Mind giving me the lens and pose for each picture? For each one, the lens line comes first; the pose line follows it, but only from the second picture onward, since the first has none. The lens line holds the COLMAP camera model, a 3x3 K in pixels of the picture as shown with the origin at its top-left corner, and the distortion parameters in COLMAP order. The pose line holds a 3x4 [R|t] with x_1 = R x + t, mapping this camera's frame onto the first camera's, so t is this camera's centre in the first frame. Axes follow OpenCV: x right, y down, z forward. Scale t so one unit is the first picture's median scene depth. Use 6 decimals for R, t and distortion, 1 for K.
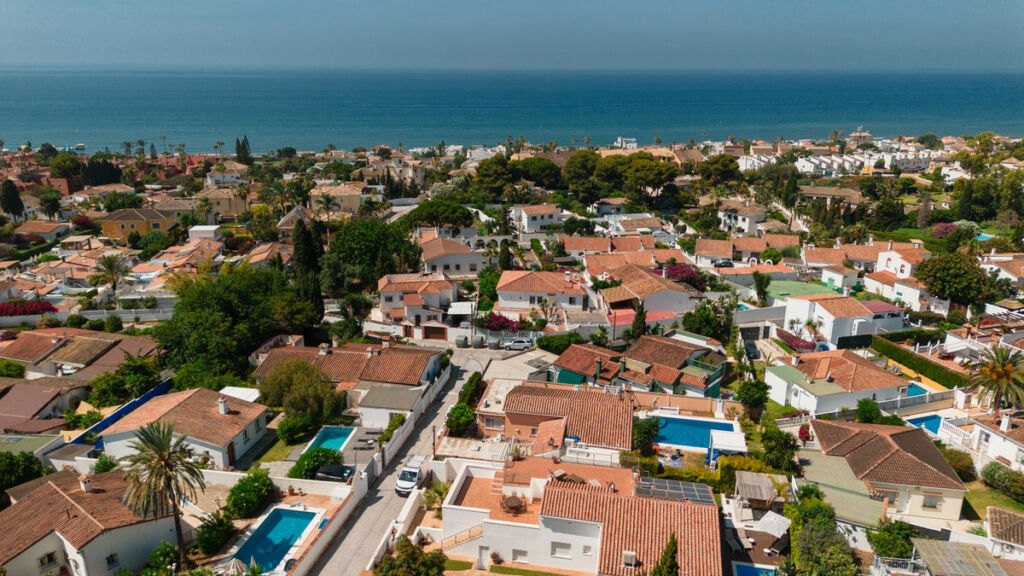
lens RADIAL K [[724.2, 0, 512.5], [0, 724.2, 284.5], [0, 0, 1]] dist [0.050685, -0.035067]
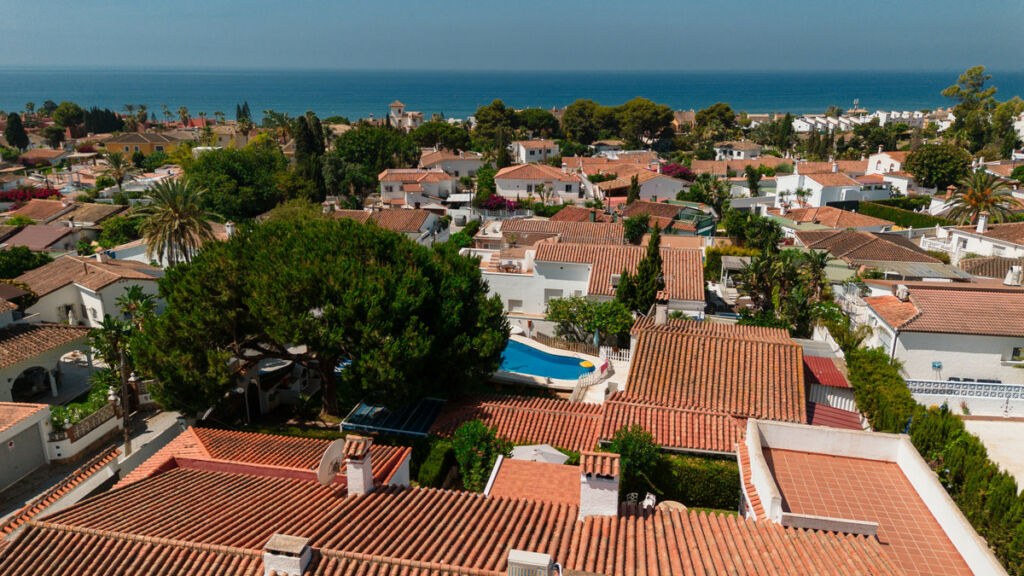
lens RADIAL K [[724.2, 0, 513.6], [0, 724.2, 292.4], [0, 0, 1]] dist [0.050685, -0.035067]
pose [[0.999988, -0.004869, 0.001028, 0.003198], [0.004869, 0.999988, -0.000672, 0.162203], [-0.001025, 0.000677, 0.999999, -0.023193]]
